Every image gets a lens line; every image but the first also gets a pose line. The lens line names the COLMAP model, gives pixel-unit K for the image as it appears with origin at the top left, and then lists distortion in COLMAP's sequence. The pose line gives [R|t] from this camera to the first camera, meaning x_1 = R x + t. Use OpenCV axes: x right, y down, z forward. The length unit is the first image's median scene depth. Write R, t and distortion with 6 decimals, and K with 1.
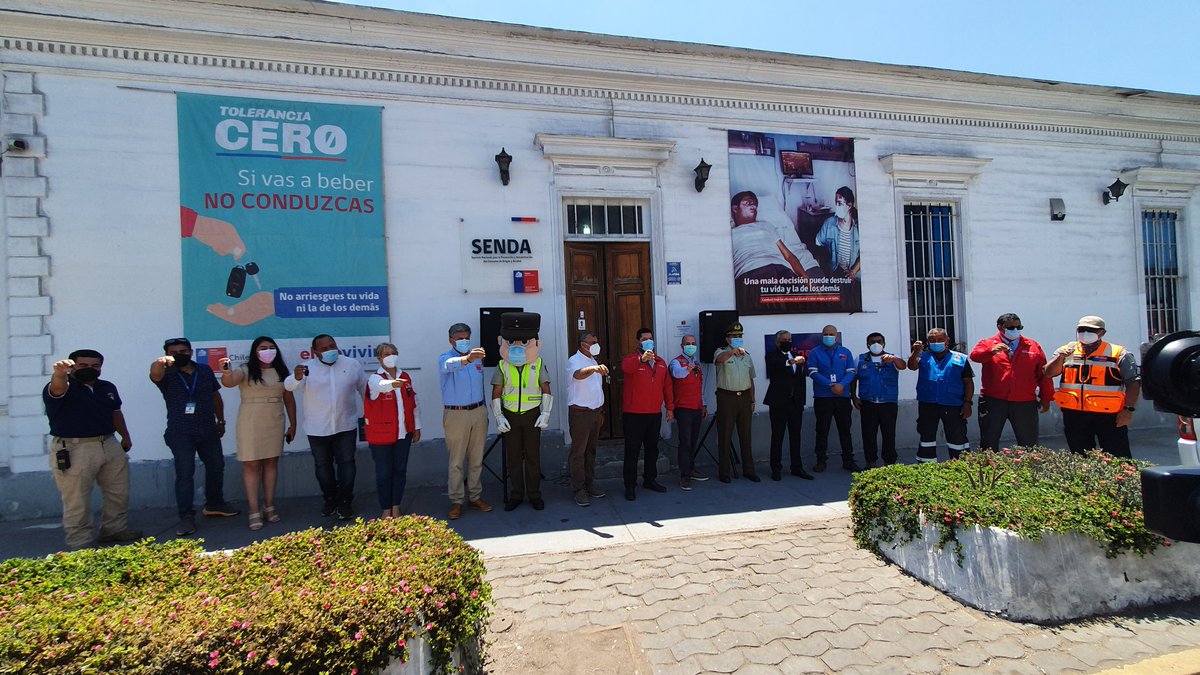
lens RADIAL K [[520.7, 0, 598.7], [0, 520.7, 331.5], [0, 0, 1]] dist [0.025269, -0.000042]
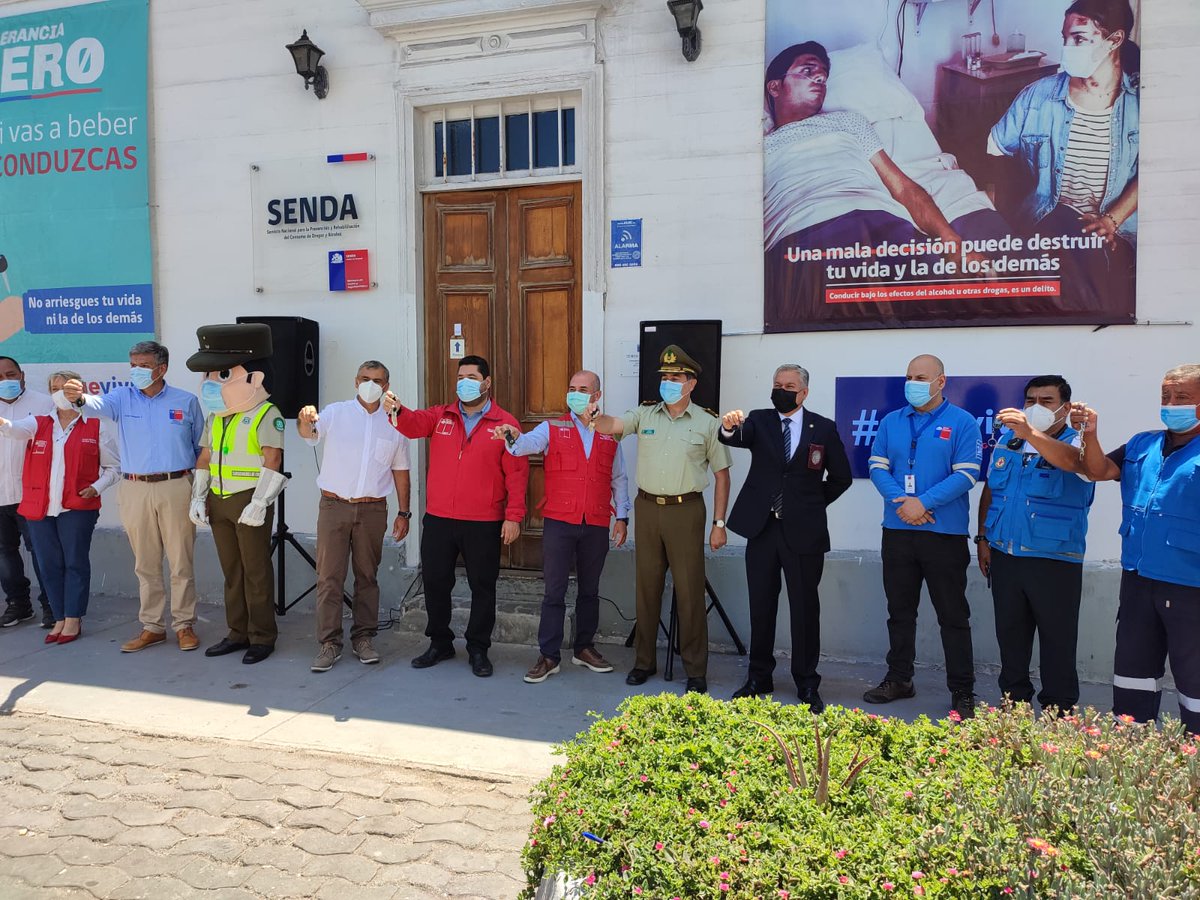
lens RADIAL K [[952.7, 0, 600.0], [0, 952.7, 450.0], [0, 0, 1]] dist [0.039384, -0.031670]
pose [[0.864329, 0.061026, -0.499211, 0.586281], [-0.020448, 0.996054, 0.086359, 0.002272], [0.502511, -0.064435, 0.862166, 0.221194]]
